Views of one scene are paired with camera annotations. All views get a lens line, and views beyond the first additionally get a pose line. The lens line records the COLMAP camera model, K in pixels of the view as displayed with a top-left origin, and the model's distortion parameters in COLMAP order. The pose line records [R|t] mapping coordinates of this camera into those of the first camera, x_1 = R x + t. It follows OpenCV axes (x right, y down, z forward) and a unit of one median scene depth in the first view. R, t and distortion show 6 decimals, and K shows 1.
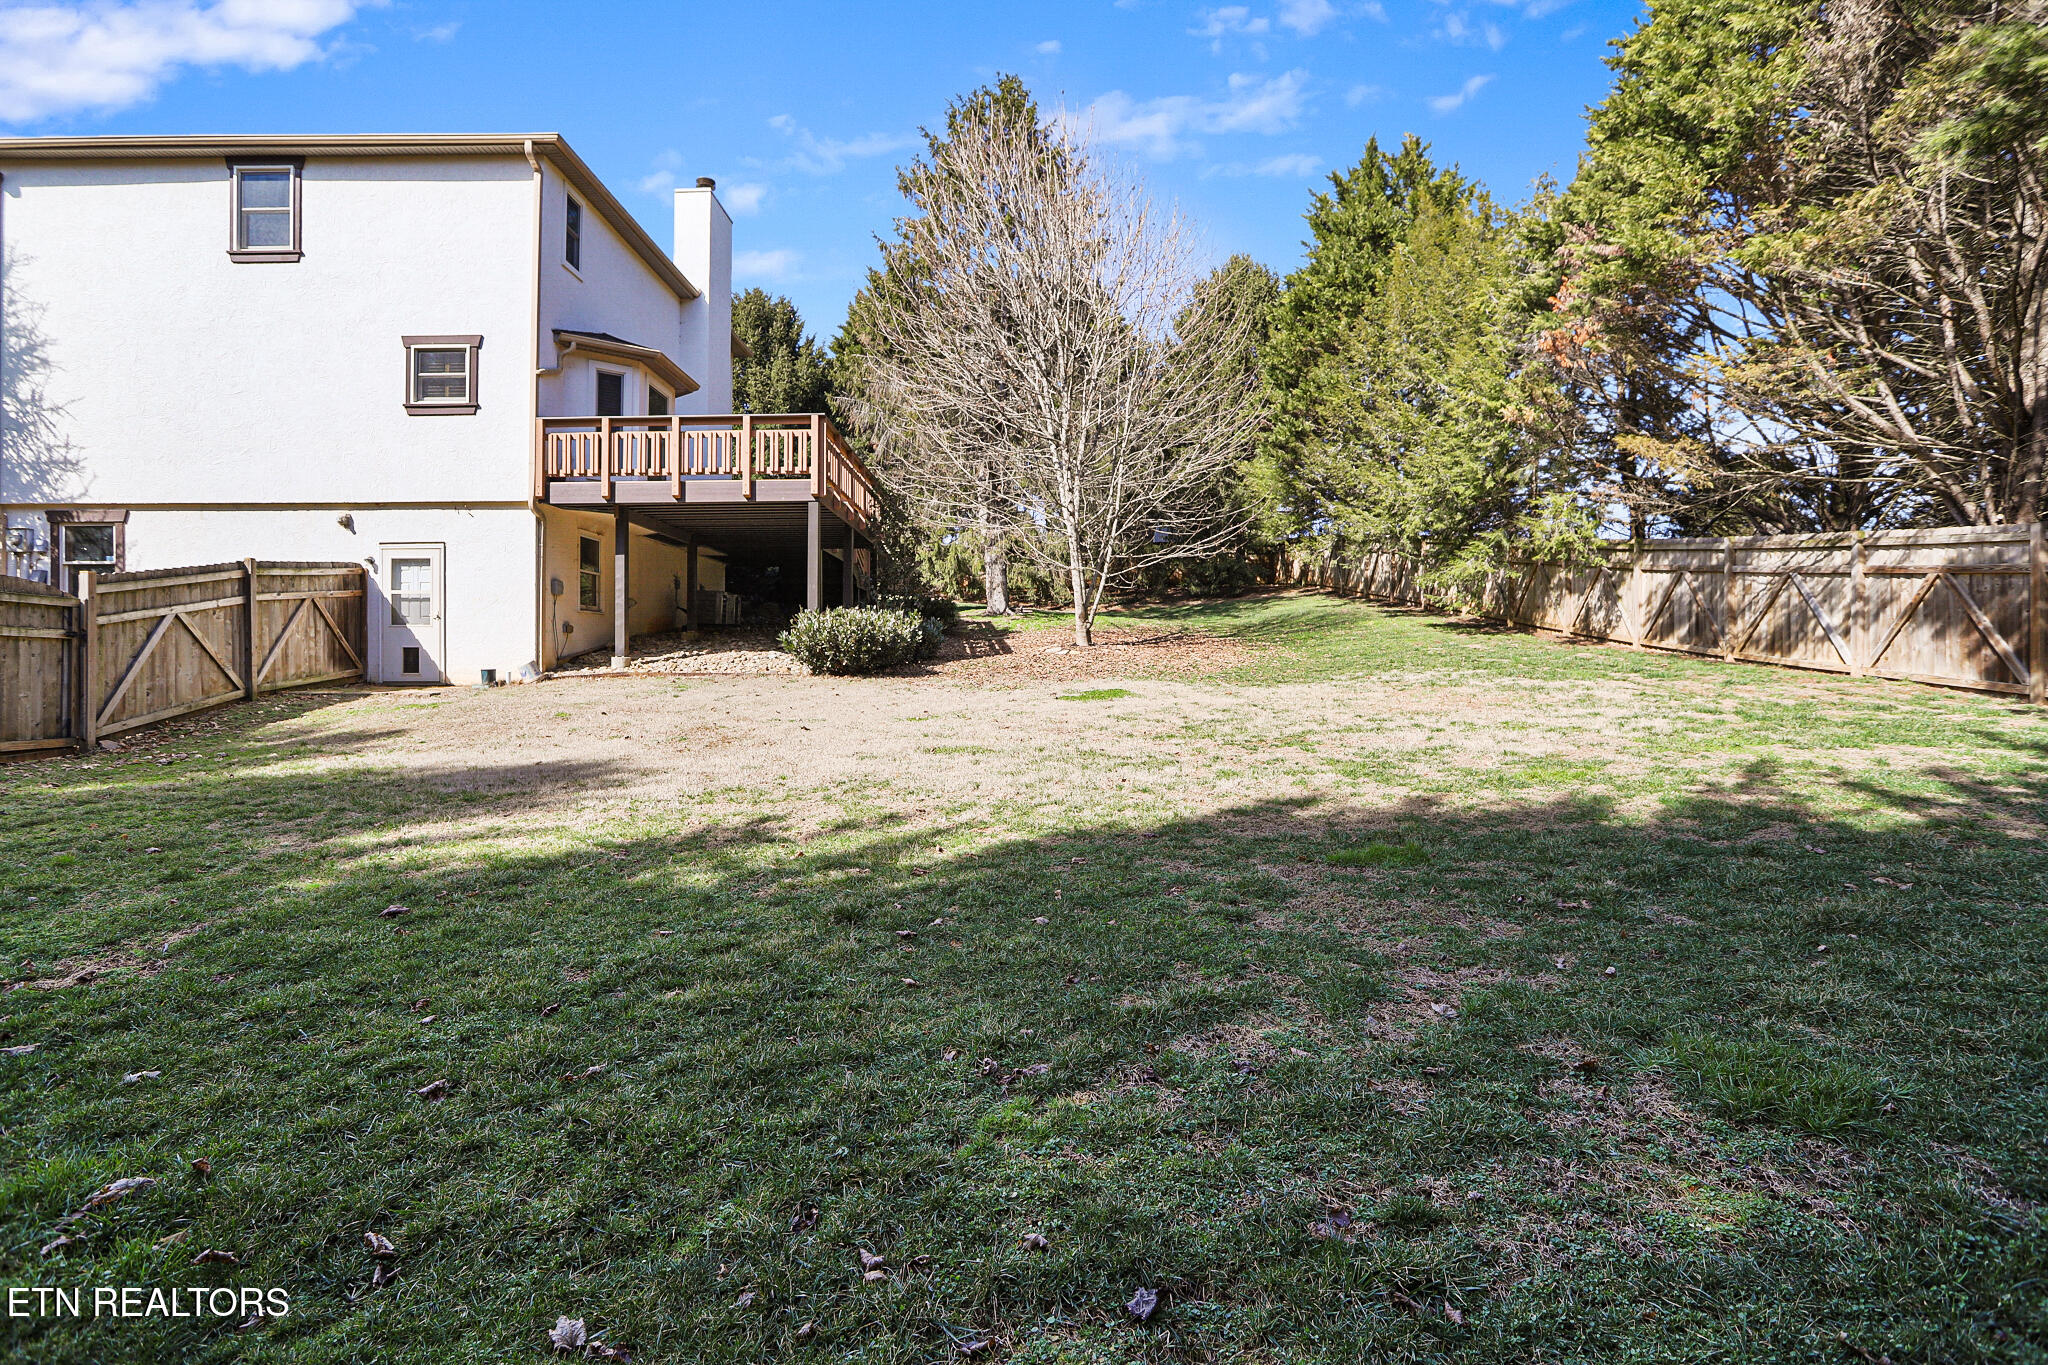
lens RADIAL K [[1036.1, 0, 1033.8], [0, 1036.1, 663.7], [0, 0, 1]] dist [-0.056845, 0.034620]
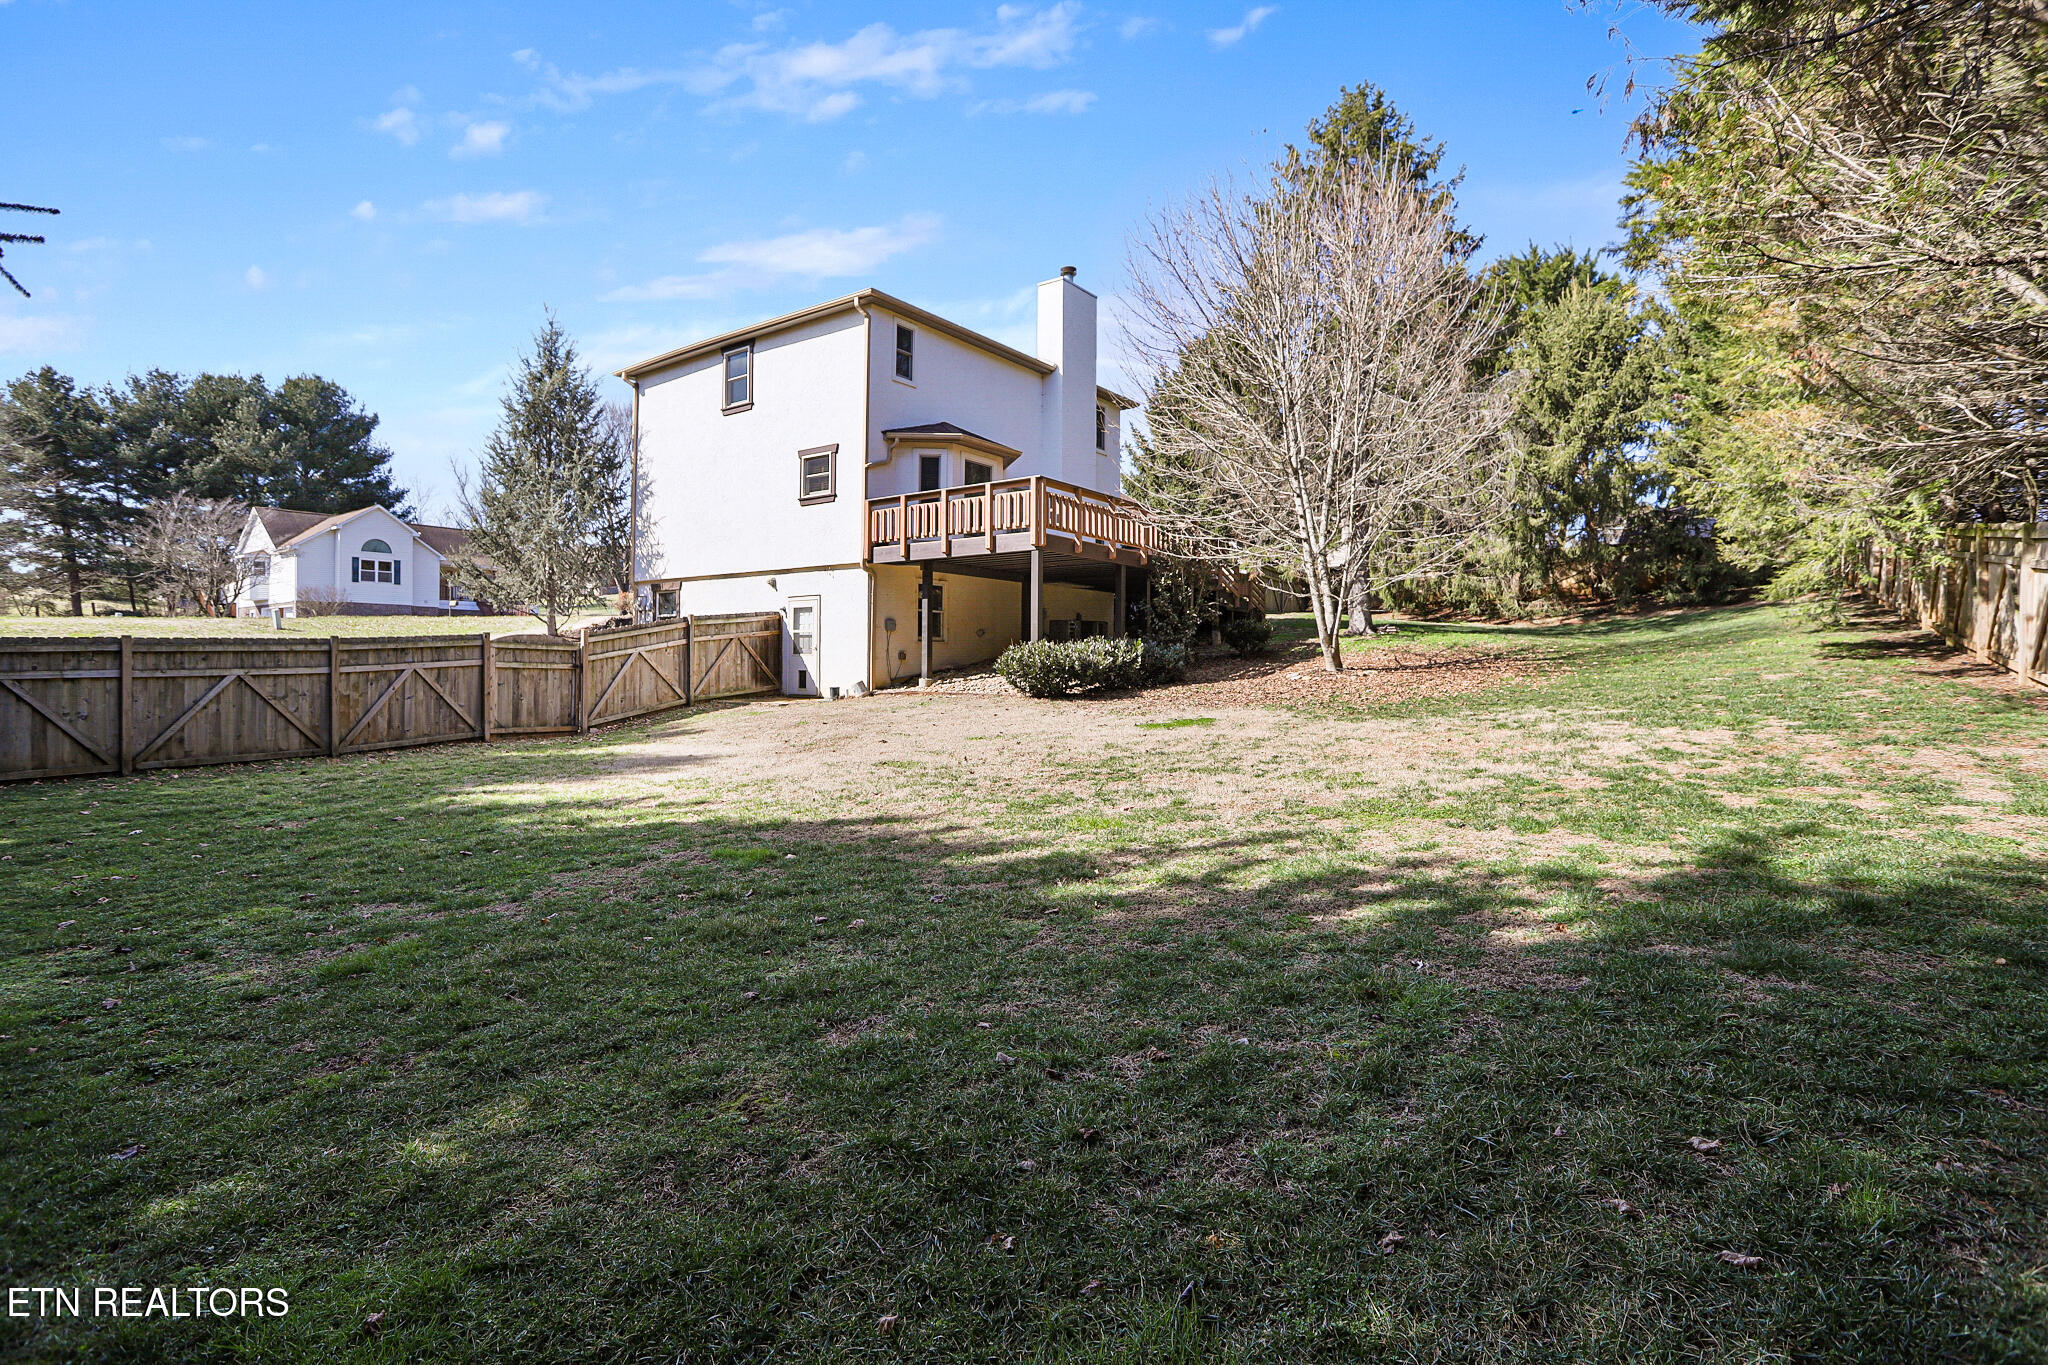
lens RADIAL K [[1036.1, 0, 1033.8], [0, 1036.1, 663.7], [0, 0, 1]] dist [-0.056845, 0.034620]
pose [[0.803383, 0.002459, -0.595457, 0.499883], [-0.006819, 0.999964, -0.005071, -0.020227], [0.595423, 0.008134, 0.803371, 0.042032]]
